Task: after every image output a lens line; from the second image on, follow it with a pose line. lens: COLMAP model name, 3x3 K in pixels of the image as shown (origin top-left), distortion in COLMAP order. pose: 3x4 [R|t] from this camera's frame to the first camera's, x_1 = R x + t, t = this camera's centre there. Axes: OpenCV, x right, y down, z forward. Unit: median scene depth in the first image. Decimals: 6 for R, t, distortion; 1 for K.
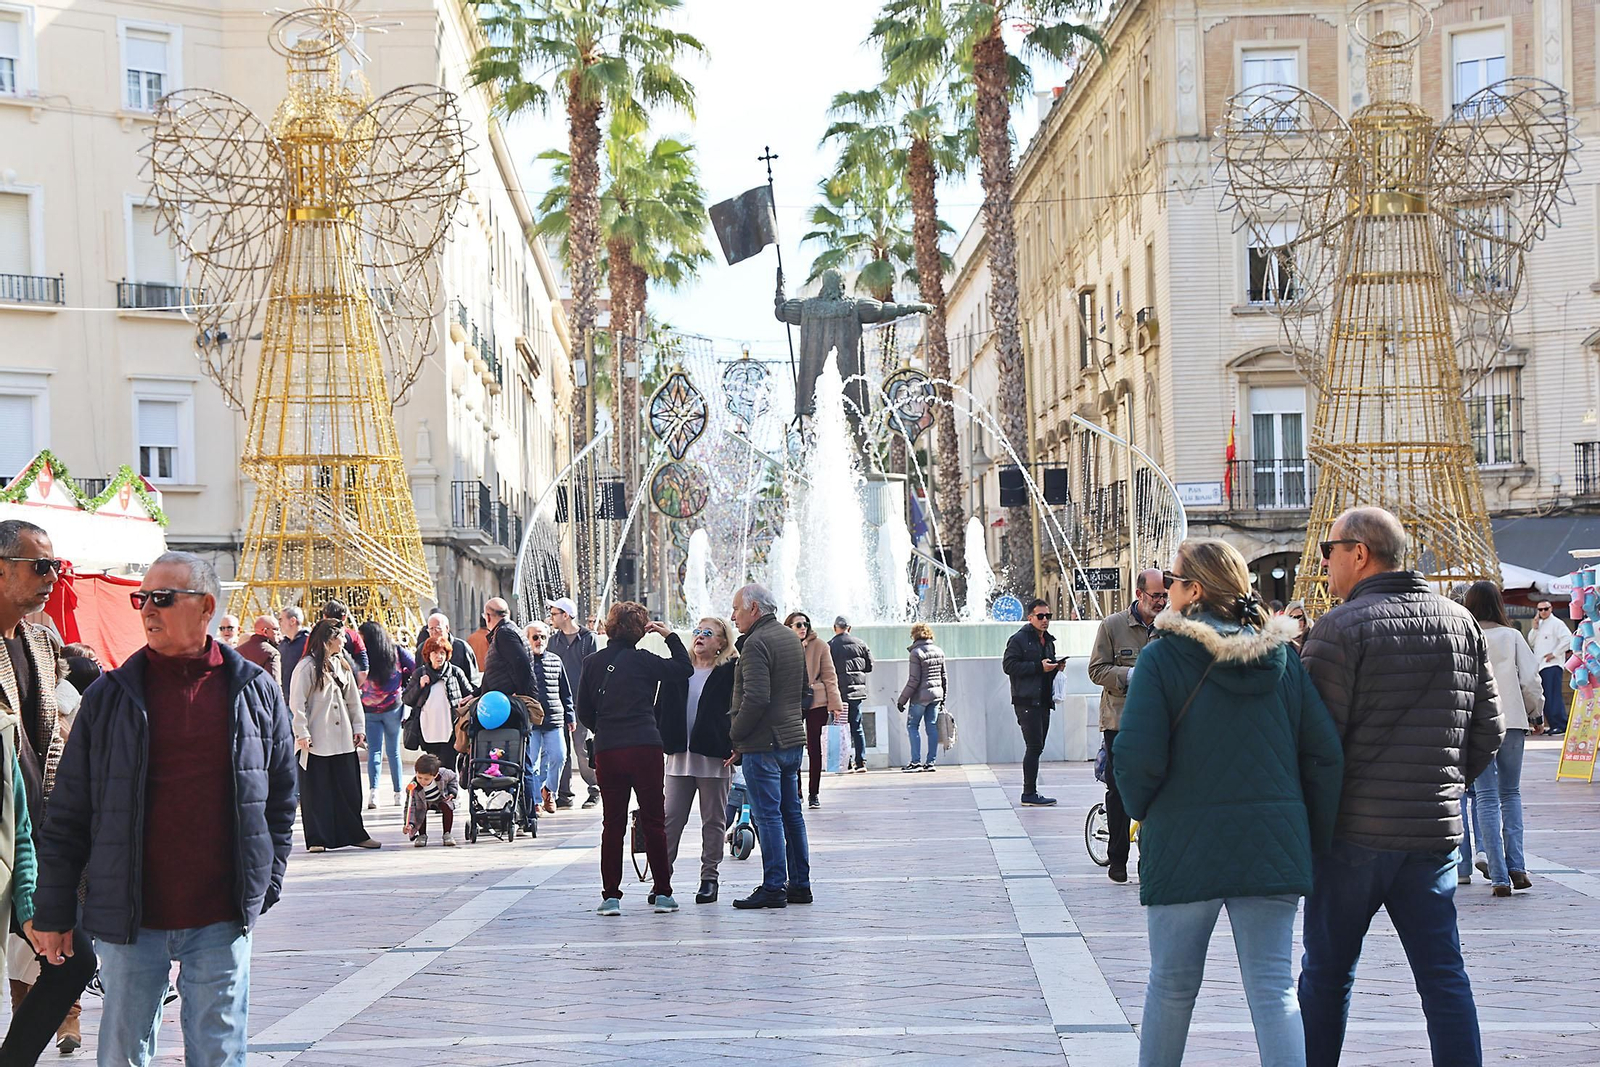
lens RADIAL K [[4194.1, 0, 800.2], [0, 4194.1, 531.0], [0, 0, 1]] dist [0.529049, 0.000000]
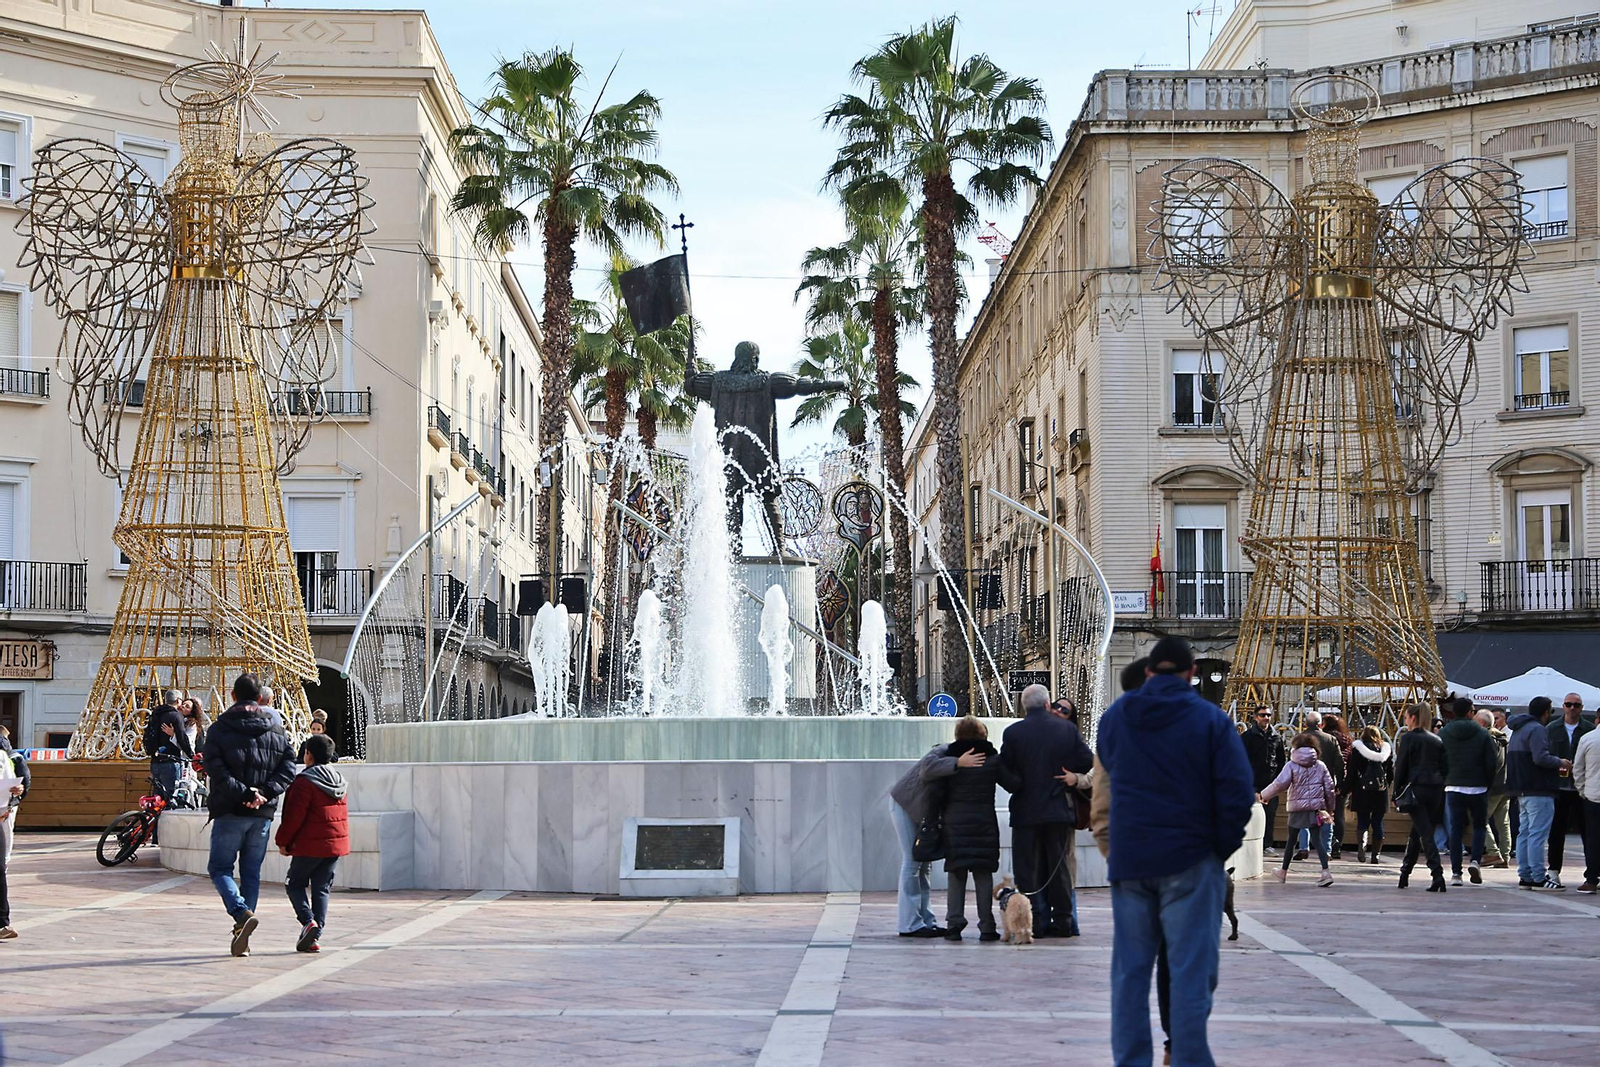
lens RADIAL K [[3057.3, 0, 803.7], [0, 3057.3, 536.7], [0, 0, 1]] dist [0.351464, 0.000000]
pose [[0.999713, 0.022049, -0.009355, 0.020594], [-0.022380, 0.999072, -0.036813, 0.005079], [0.008535, 0.037012, 0.999278, 0.226280]]
